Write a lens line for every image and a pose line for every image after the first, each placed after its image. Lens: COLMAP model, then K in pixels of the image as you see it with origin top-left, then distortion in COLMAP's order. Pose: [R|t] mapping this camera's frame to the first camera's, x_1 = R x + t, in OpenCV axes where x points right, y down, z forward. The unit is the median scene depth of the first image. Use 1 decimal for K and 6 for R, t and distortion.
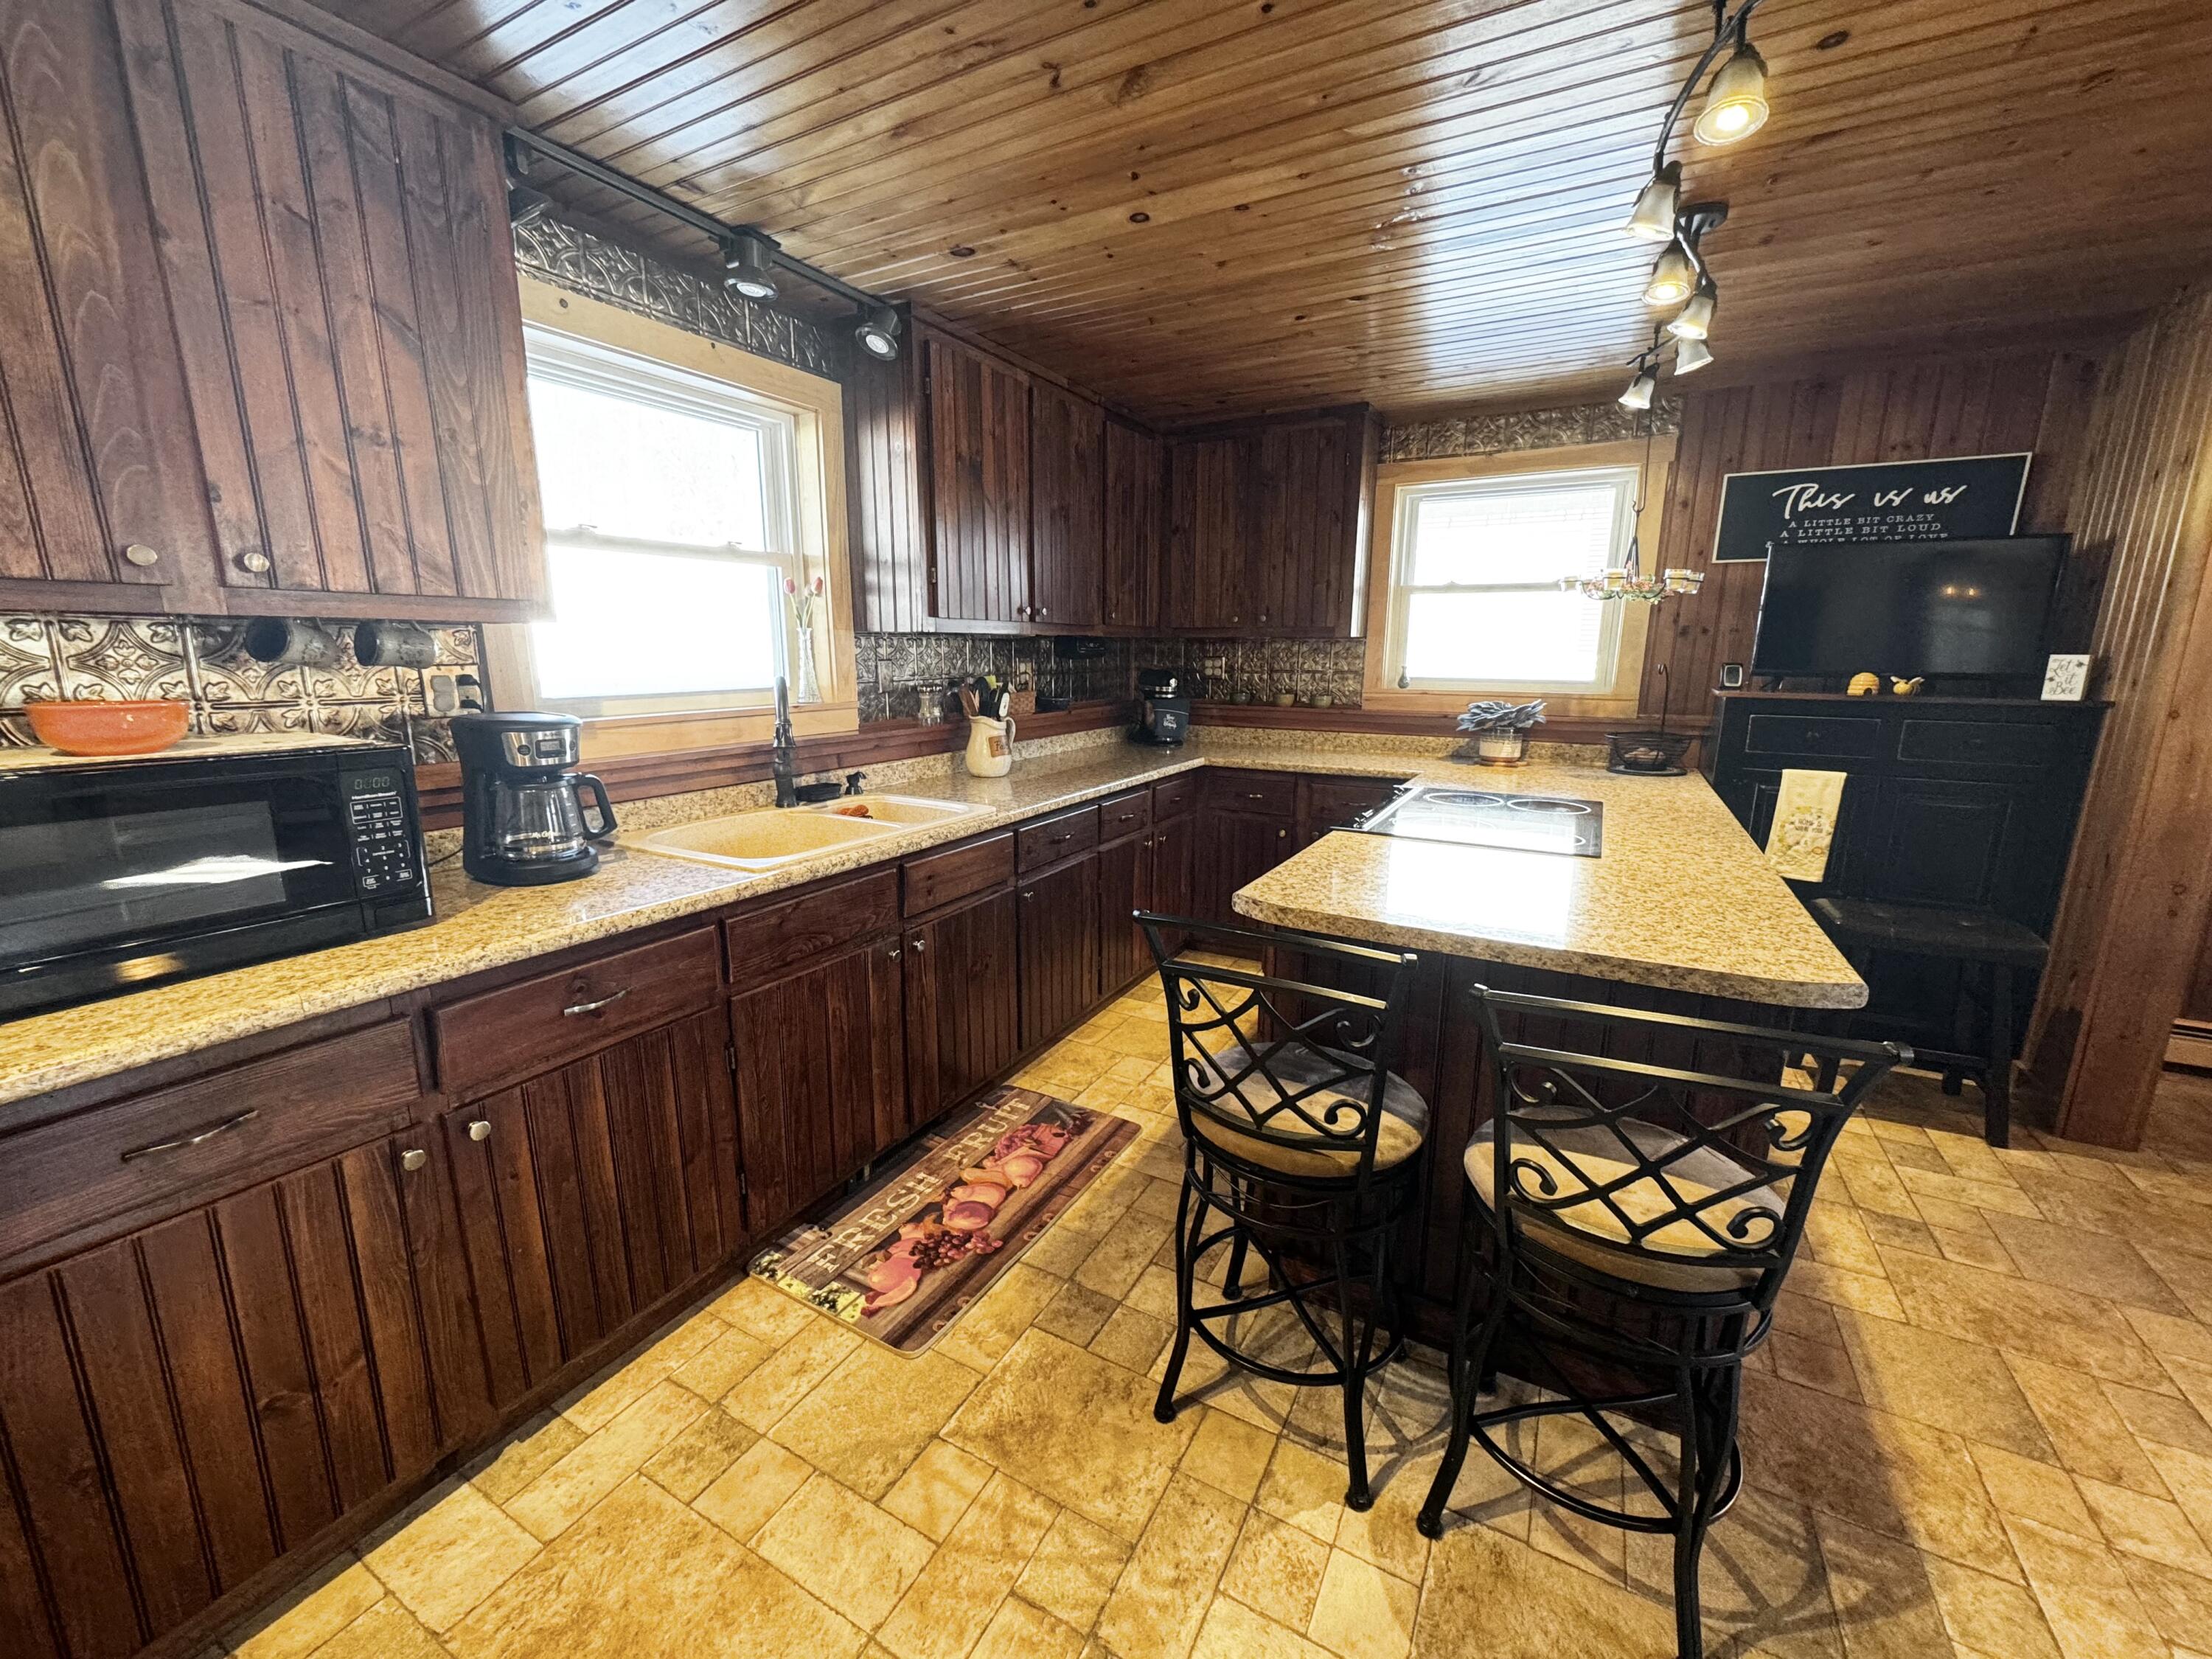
lens RADIAL K [[881.1, 0, 1096.3], [0, 881.1, 836.1], [0, 0, 1]] dist [-0.000201, 0.000156]
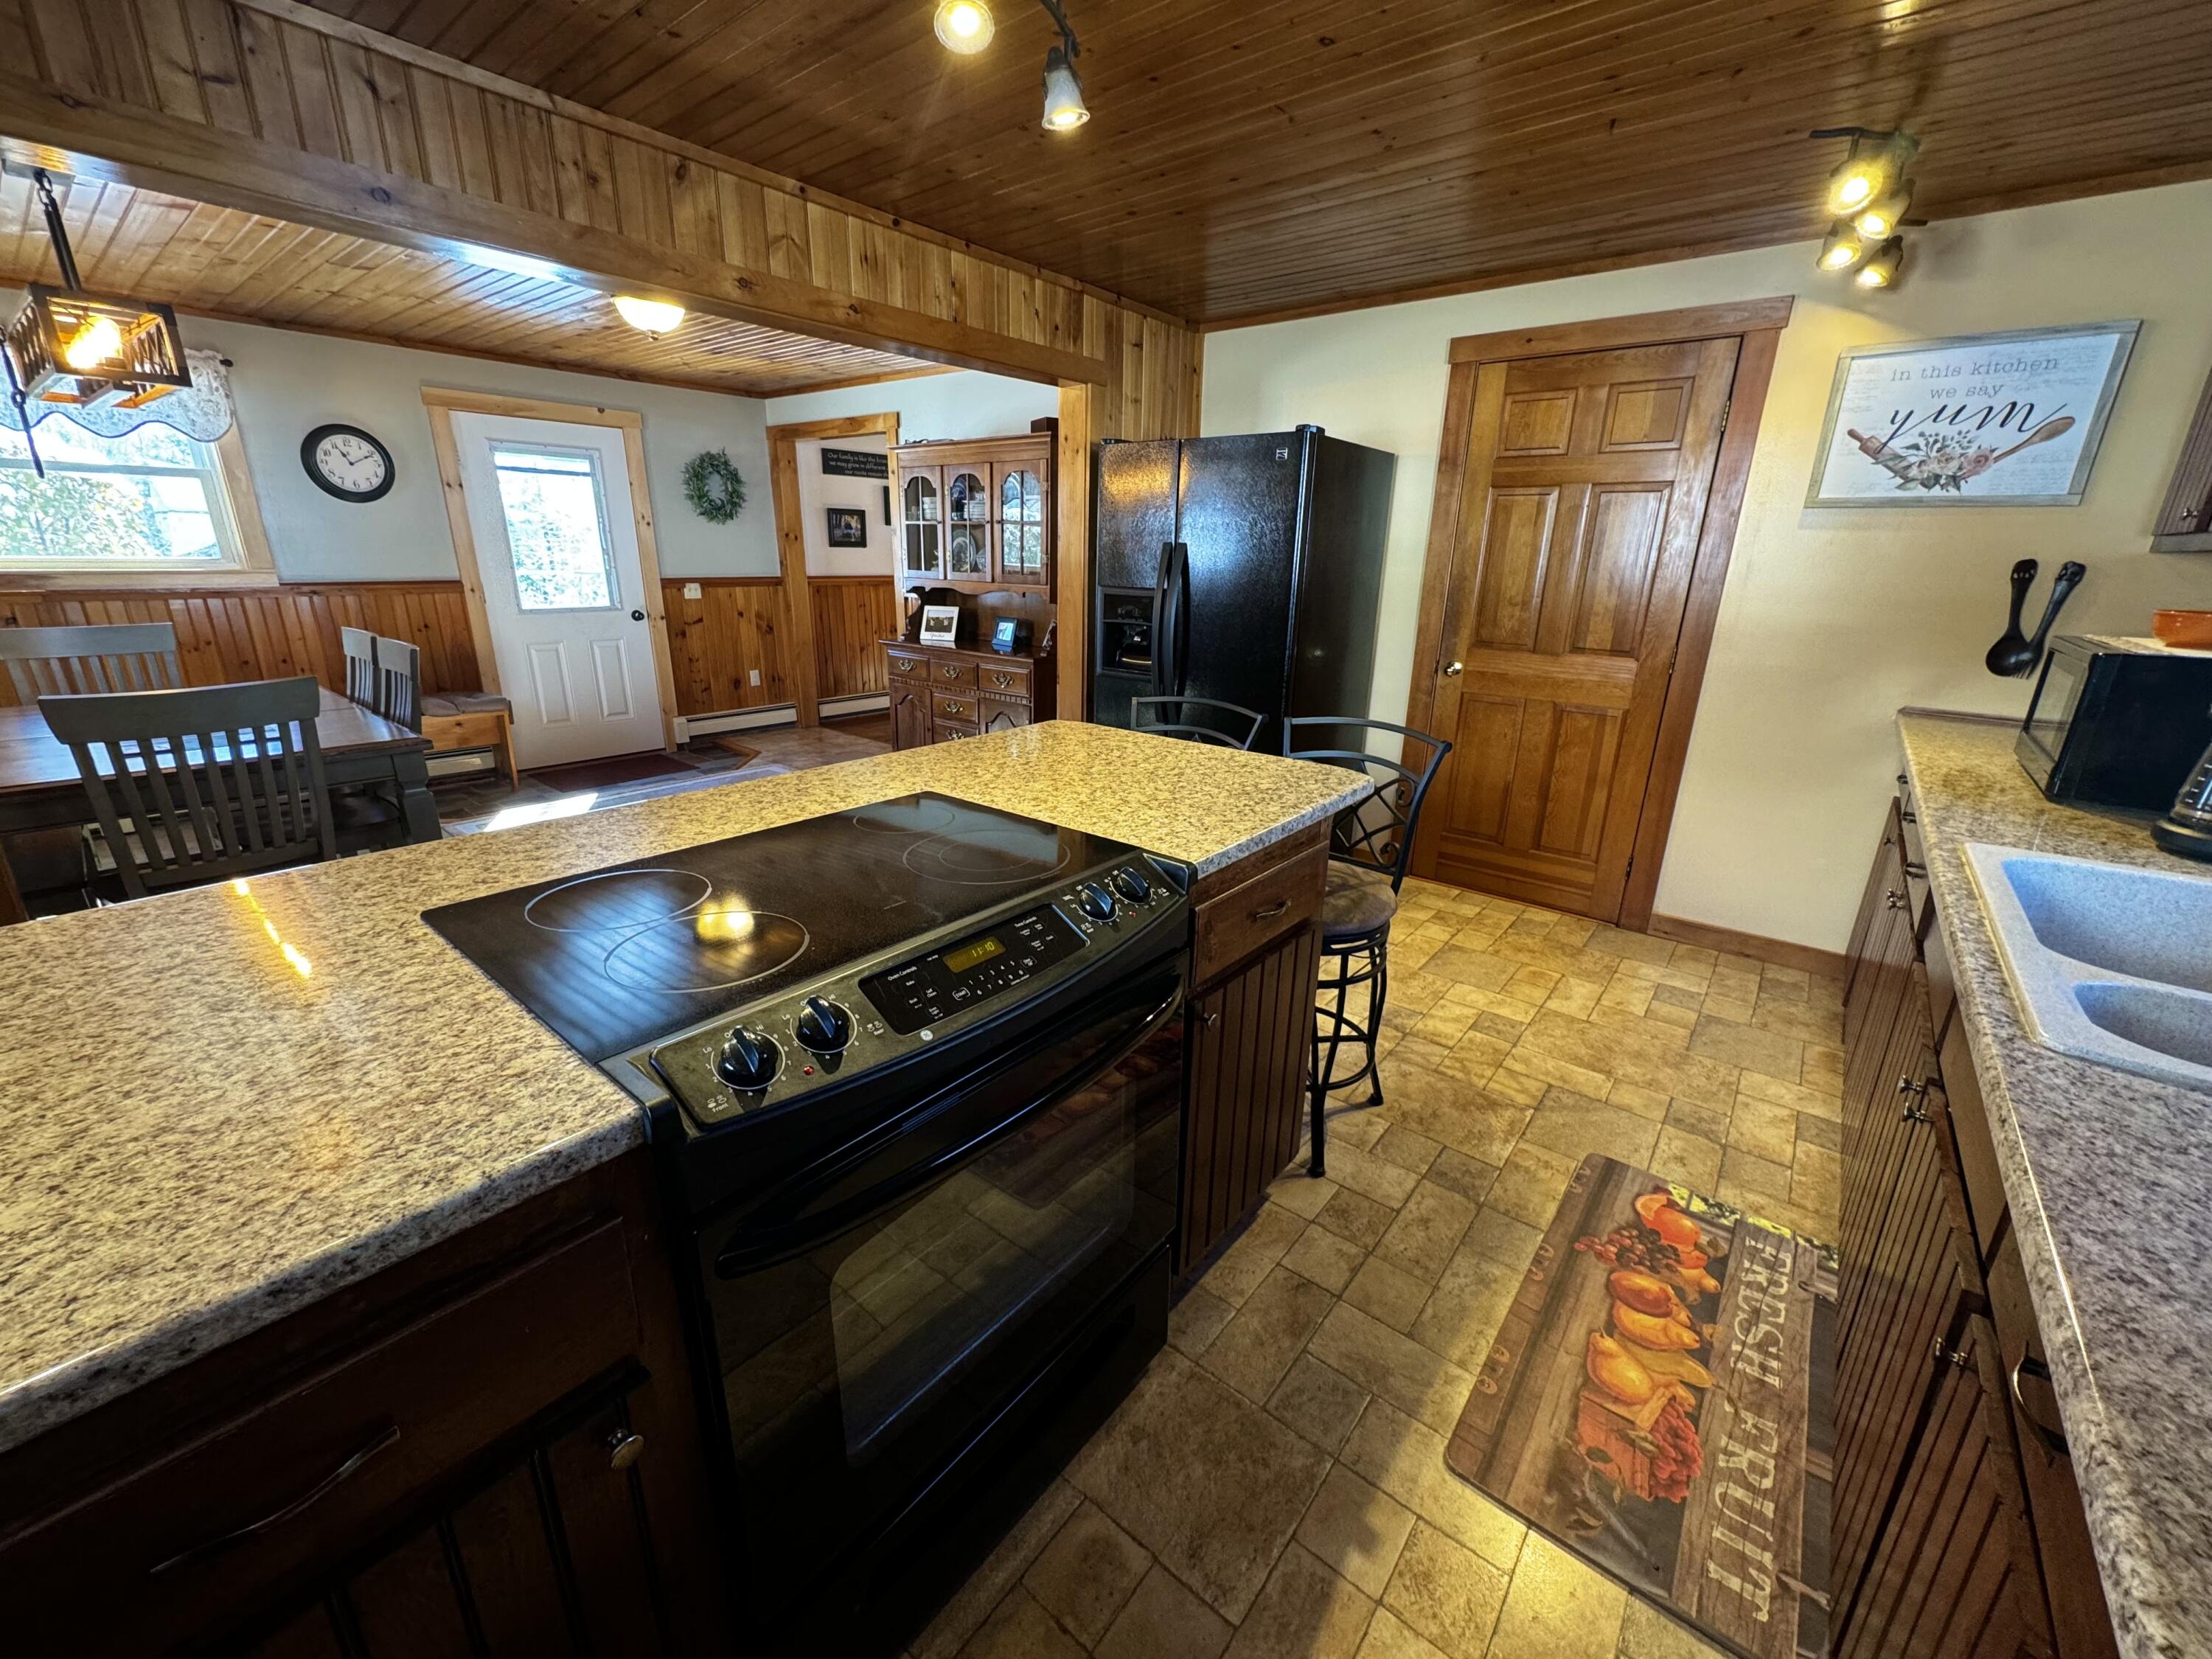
lens RADIAL K [[881.1, 0, 1095.6], [0, 881.1, 835.0], [0, 0, 1]] dist [-0.000201, 0.000156]
pose [[-0.983203, -0.065944, 0.170184, 0.252847], [0.024327, 0.876776, 0.480283, -0.355842], [-0.180885, 0.476356, -0.860445, 1.693678]]
